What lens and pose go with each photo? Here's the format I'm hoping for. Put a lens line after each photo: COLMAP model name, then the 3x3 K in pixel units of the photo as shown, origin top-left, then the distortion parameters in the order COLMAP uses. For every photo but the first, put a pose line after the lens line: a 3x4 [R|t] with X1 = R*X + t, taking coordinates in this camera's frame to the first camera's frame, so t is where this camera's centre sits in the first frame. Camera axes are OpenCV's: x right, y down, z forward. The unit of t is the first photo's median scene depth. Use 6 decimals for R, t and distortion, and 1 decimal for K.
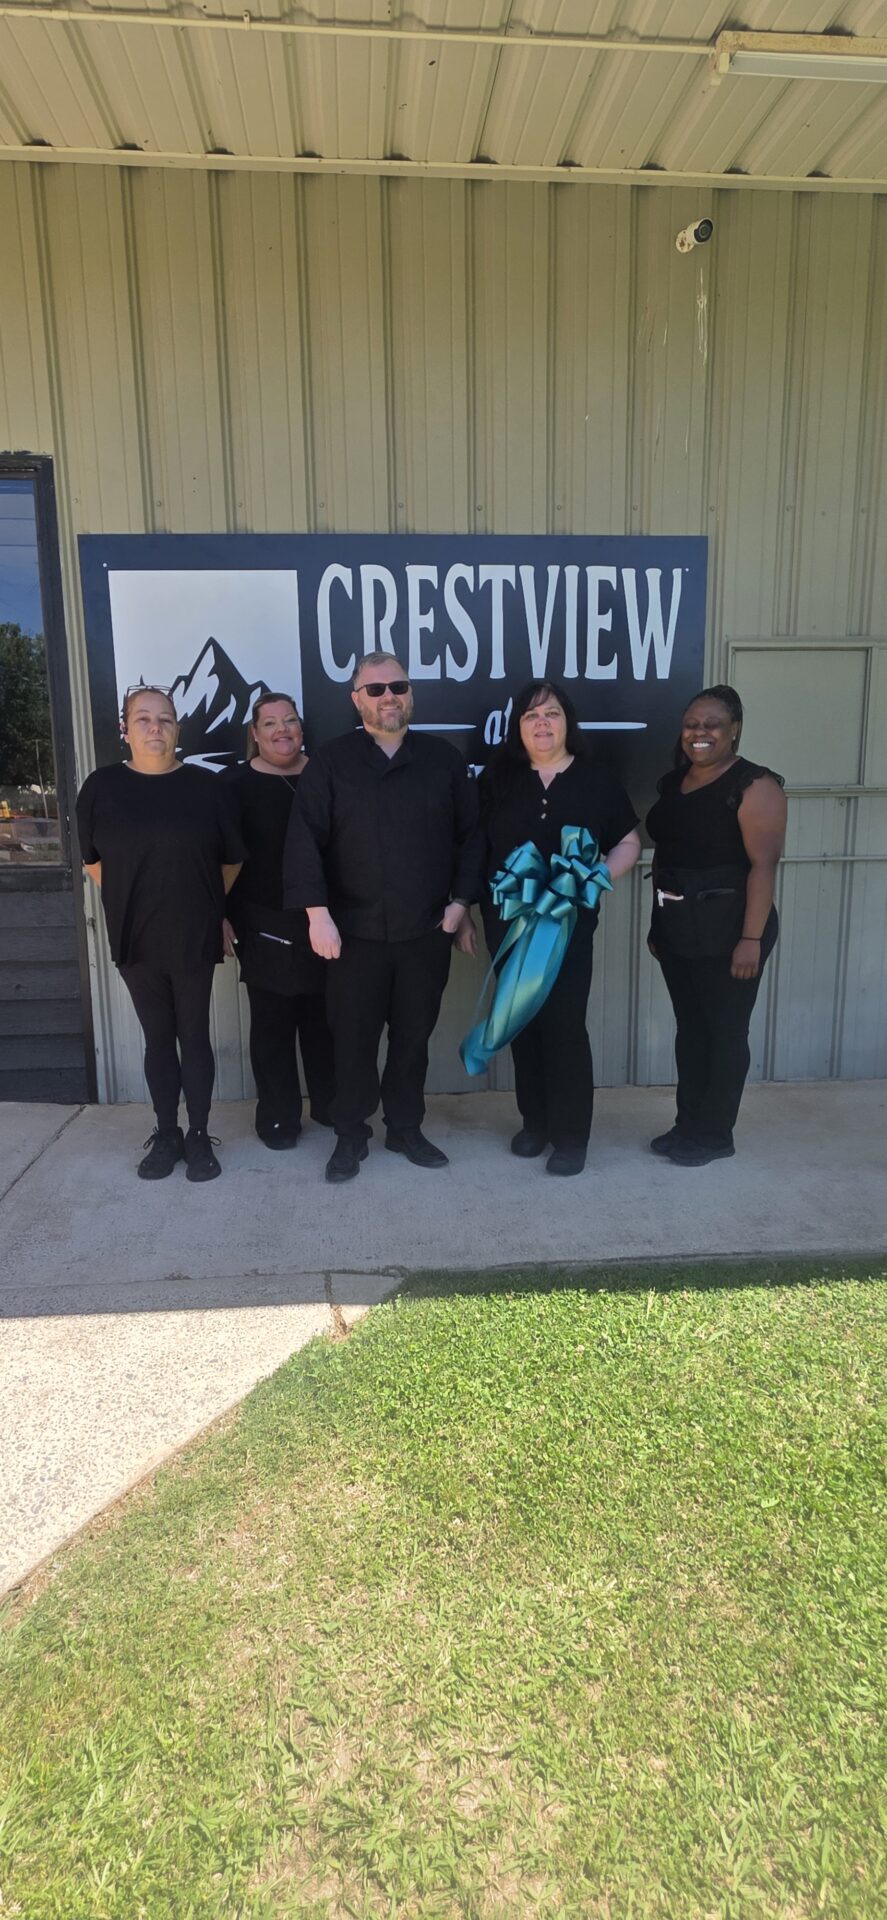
lens RADIAL K [[965.7, 0, 442.7], [0, 965.7, 960.3], [0, 0, 1]] dist [0.006669, 0.000442]
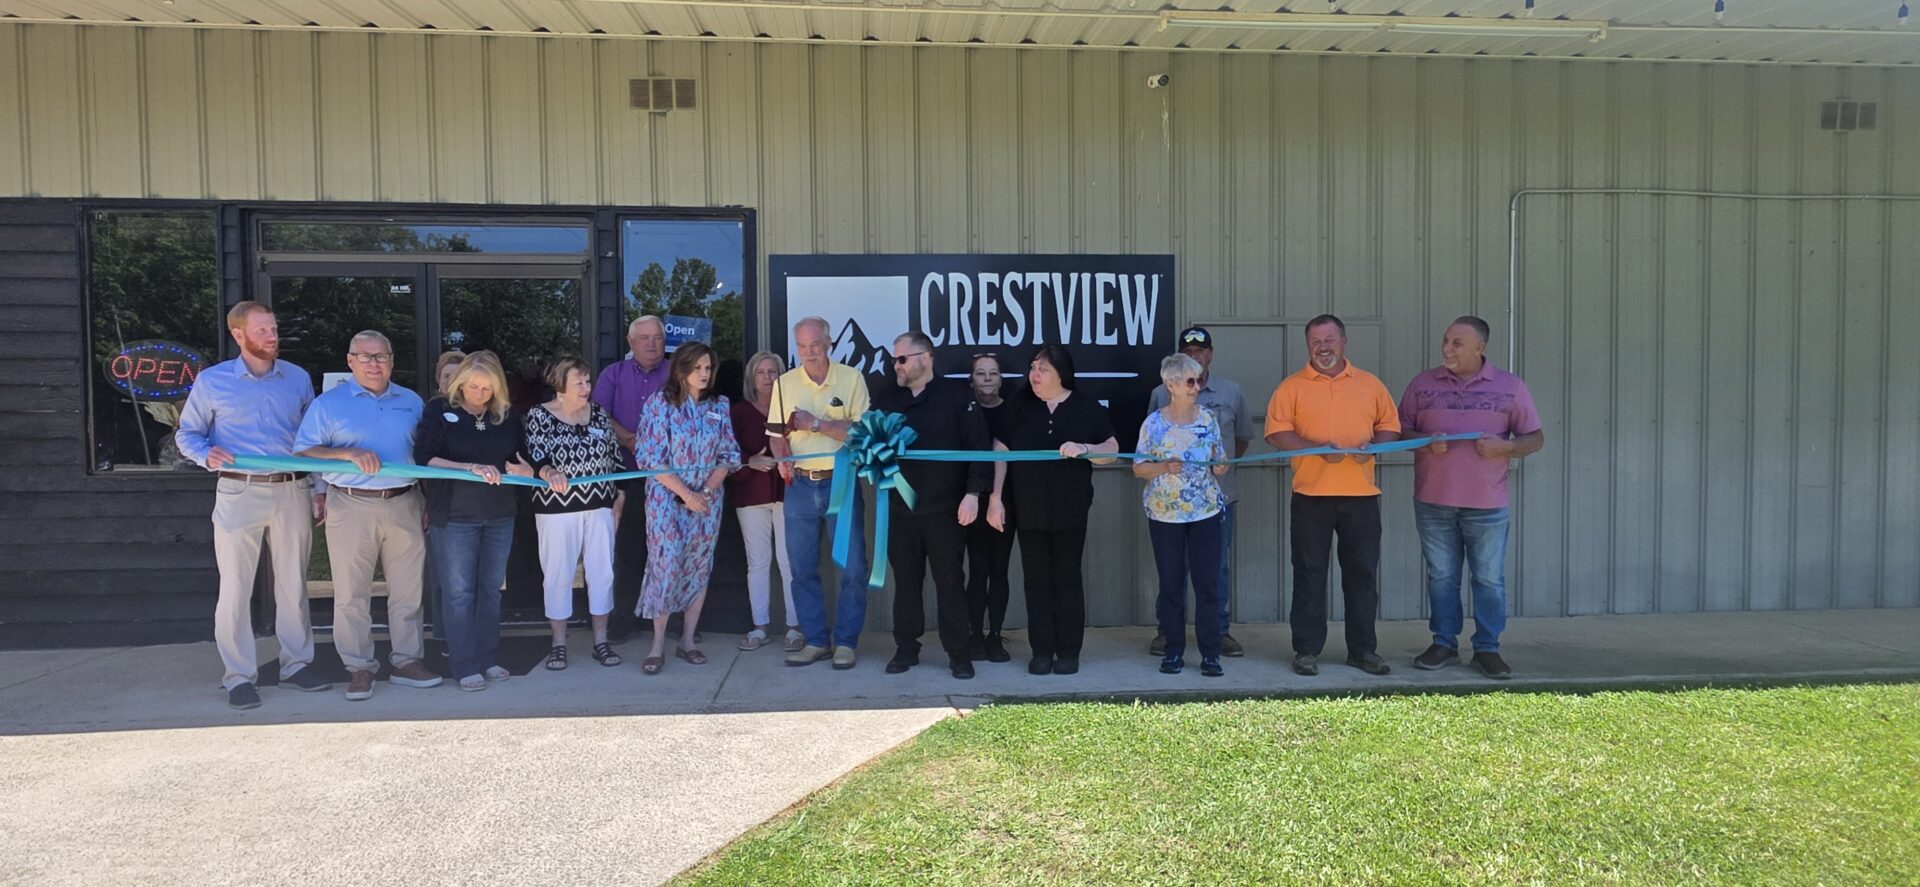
lens RADIAL K [[1079.4, 0, 957.8], [0, 1079.4, 444.9], [0, 0, 1]] dist [0.012646, -0.004866]
pose [[0.999987, 0.003347, 0.003727, -0.075697], [-0.002757, 0.988930, -0.148354, 0.116585], [-0.004182, 0.148342, 0.988927, -0.656131]]
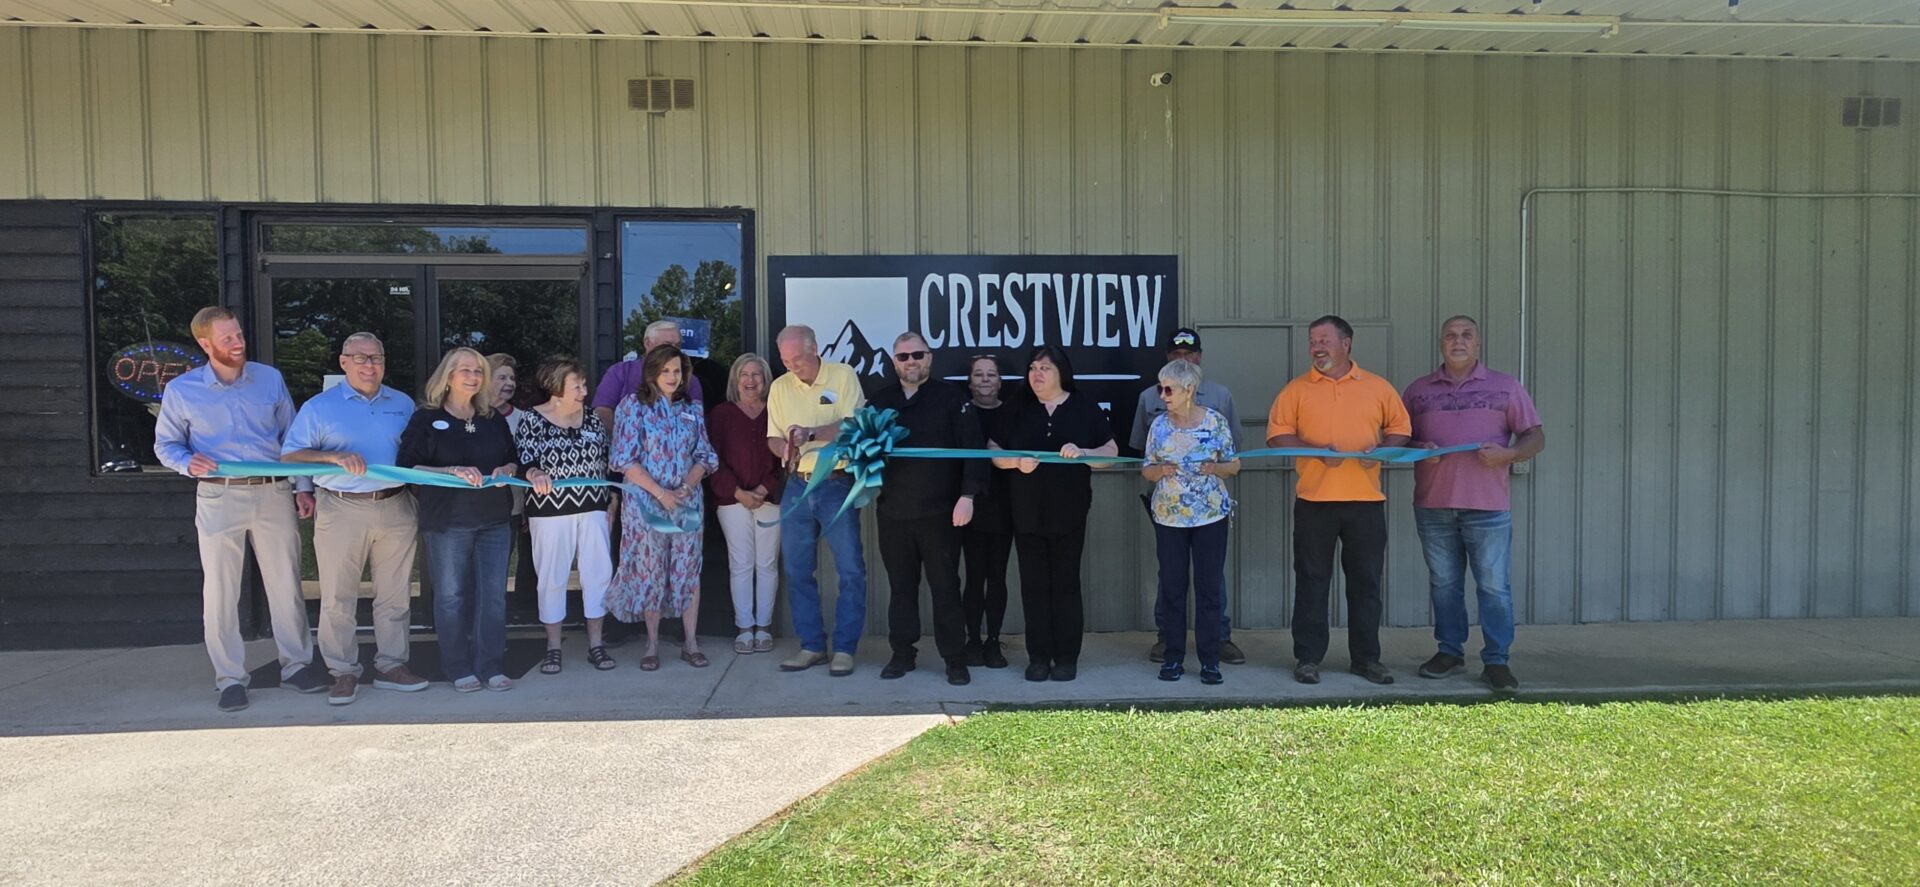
lens RADIAL K [[1079.4, 0, 957.7], [0, 1079.4, 445.6], [0, 0, 1]] dist [0.012646, -0.004866]
pose [[0.999887, 0.005037, -0.014183, -0.045165], [-0.007082, 0.988950, -0.148082, 0.110576], [0.013280, 0.148166, 0.988873, -0.640527]]
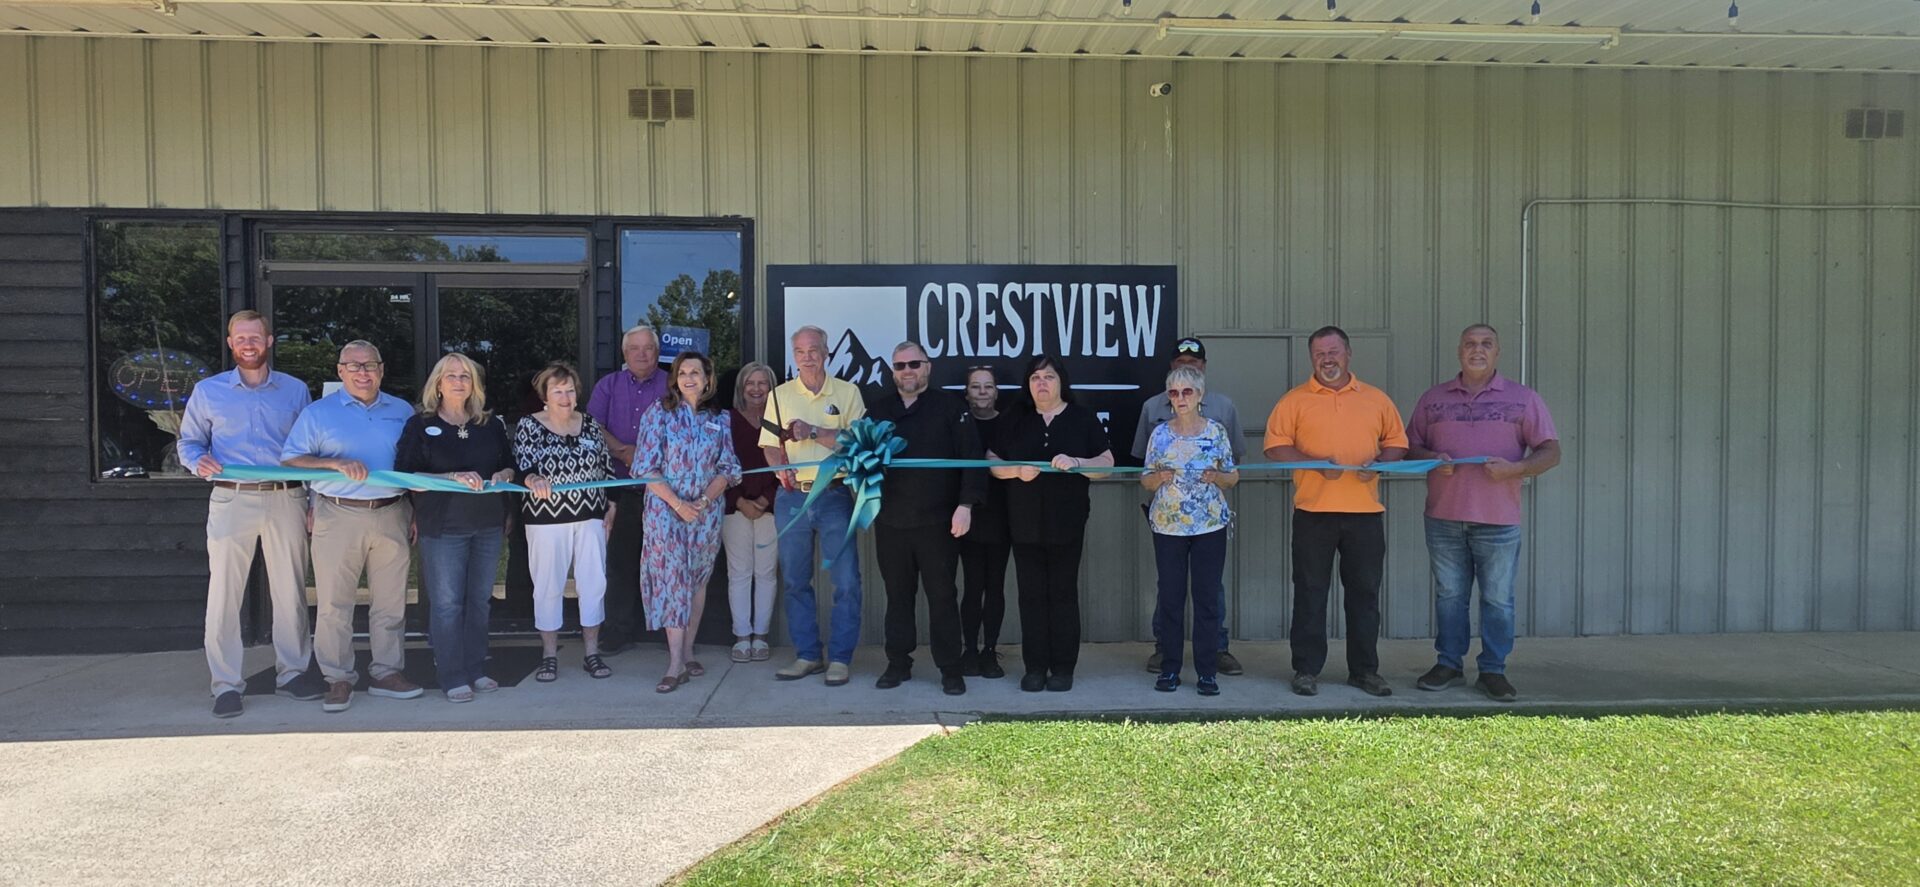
lens RADIAL K [[1079.4, 0, 958.5], [0, 1079.4, 446.1], [0, 0, 1]] dist [0.012646, -0.004866]
pose [[0.999763, 0.008549, -0.020029, -0.031439], [-0.011585, 0.987566, -0.156776, 0.111005], [0.018440, 0.156971, 0.987431, -0.637938]]
